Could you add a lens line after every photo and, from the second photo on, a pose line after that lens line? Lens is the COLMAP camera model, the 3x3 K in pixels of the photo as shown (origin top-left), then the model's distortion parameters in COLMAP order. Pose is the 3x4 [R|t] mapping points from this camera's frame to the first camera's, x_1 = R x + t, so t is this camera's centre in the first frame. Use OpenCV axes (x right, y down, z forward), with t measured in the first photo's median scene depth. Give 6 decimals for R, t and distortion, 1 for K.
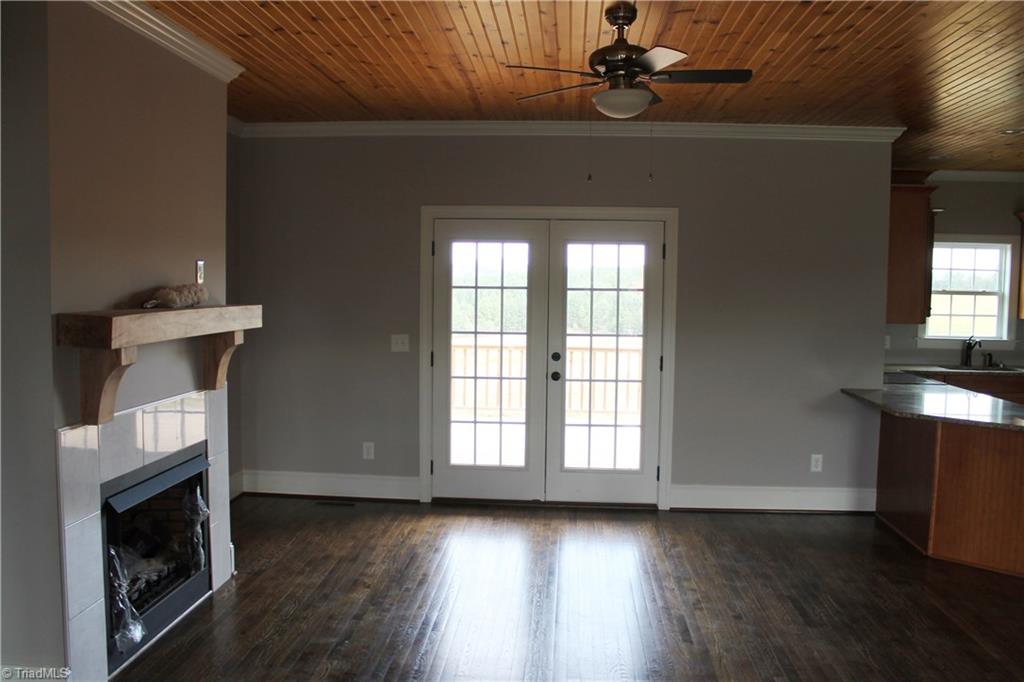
lens RADIAL K [[867.0, 0, 503.9], [0, 867.0, 344.1], [0, 0, 1]] dist [-0.119556, 0.094313]
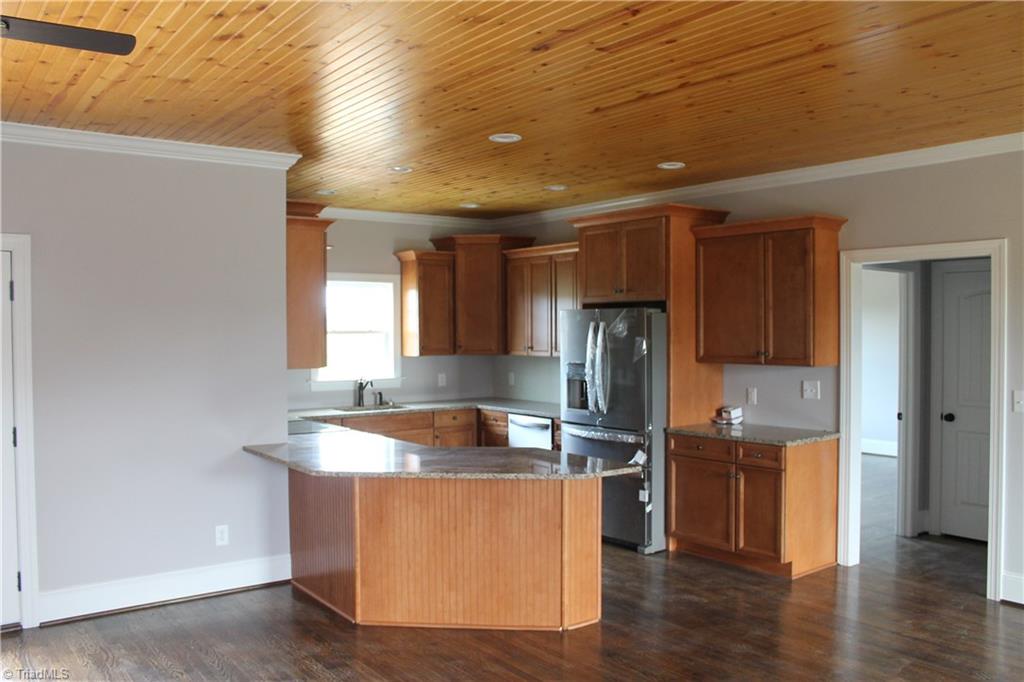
lens RADIAL K [[867.0, 0, 507.6], [0, 867.0, 342.6], [0, 0, 1]] dist [-0.119556, 0.094313]
pose [[0.757367, -0.031625, 0.652223, 0.030167], [0.065022, 0.997515, -0.027137, -0.012240], [-0.649744, 0.062961, 0.757541, 0.148751]]
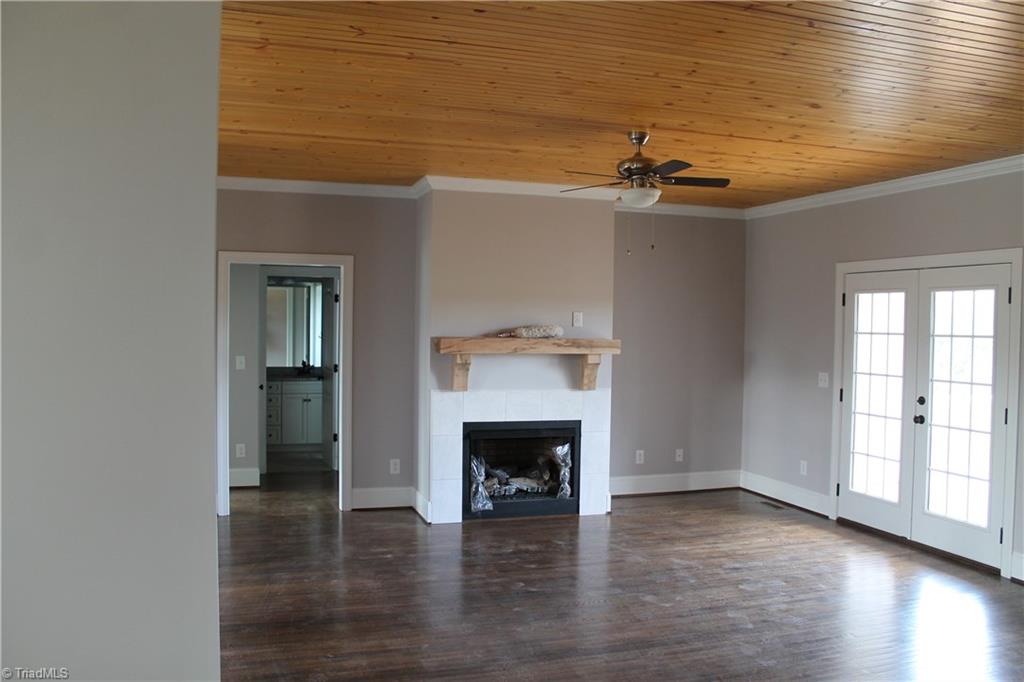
lens RADIAL K [[867.0, 0, 512.1], [0, 867.0, 339.6], [0, 0, 1]] dist [-0.119556, 0.094313]
pose [[0.391881, 0.014061, -0.919909, 0.806697], [-0.079227, 0.996685, -0.018516, -0.000905], [0.916598, 0.080138, 0.391695, 0.152080]]
